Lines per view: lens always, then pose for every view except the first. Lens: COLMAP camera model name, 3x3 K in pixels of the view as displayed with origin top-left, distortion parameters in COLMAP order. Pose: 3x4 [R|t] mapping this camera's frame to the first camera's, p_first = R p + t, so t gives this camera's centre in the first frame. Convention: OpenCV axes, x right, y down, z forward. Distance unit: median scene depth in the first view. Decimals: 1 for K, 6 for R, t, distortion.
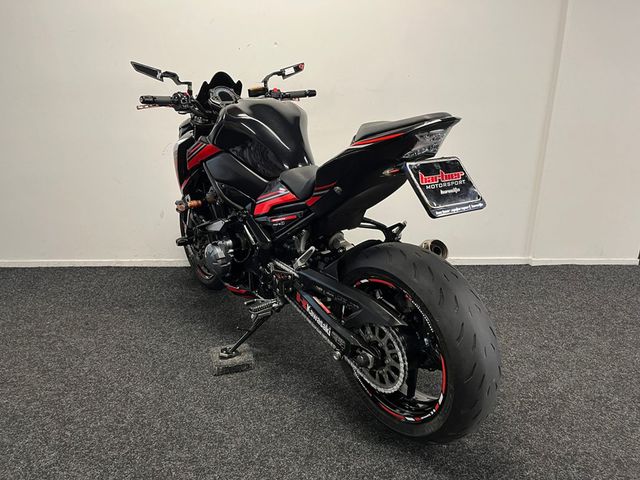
lens RADIAL K [[463.2, 0, 320.0], [0, 463.2, 240.0], [0, 0, 1]] dist [0.081122, 0.000149]
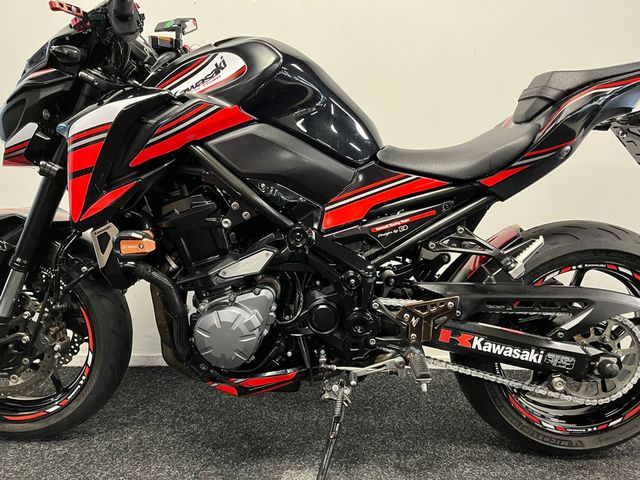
lens RADIAL K [[477.7, 0, 320.0], [0, 477.7, 240.0], [0, 0, 1]] dist [0.082918, -0.107347]
pose [[0.603395, -0.109265, 0.789922, -0.641586], [0.221960, 0.974436, -0.034760, -0.022396], [-0.765930, 0.196304, 0.612222, 0.658560]]
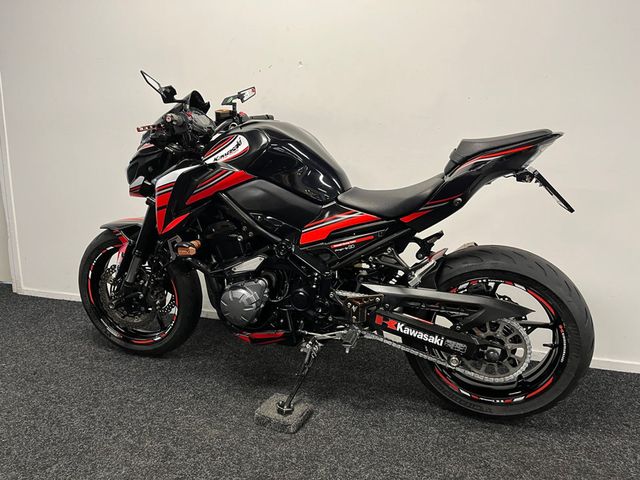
lens RADIAL K [[483.8, 0, 320.0], [0, 483.8, 240.0], [0, 0, 1]] dist [0.077820, -0.101495]
pose [[0.815681, -0.112677, 0.567422, -0.669621], [0.161990, 0.986097, -0.037048, -0.022418], [-0.555359, 0.122136, 0.822593, 0.203339]]
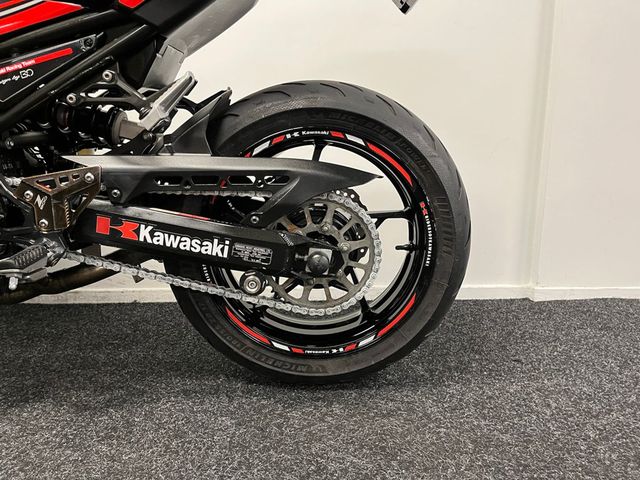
lens RADIAL K [[483.8, 0, 320.0], [0, 483.8, 240.0], [0, 0, 1]] dist [0.077820, -0.101495]
pose [[0.580597, -0.156148, 0.799078, -0.309270], [0.239398, 0.970794, 0.015760, 0.175347], [-0.778201, 0.182147, 0.601021, 0.494471]]
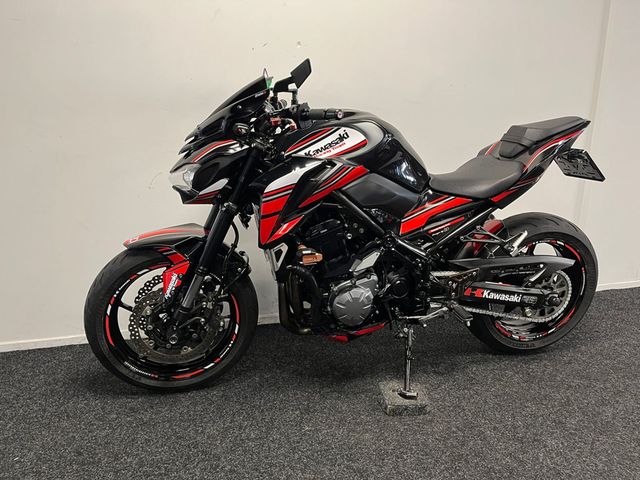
lens RADIAL K [[483.8, 0, 320.0], [0, 483.8, 240.0], [0, 0, 1]] dist [0.077820, -0.101495]
pose [[0.396513, -0.240839, 0.885874, -1.100374], [0.268149, 0.953276, 0.139141, -0.228307], [-0.877994, 0.182375, 0.442568, 0.739945]]
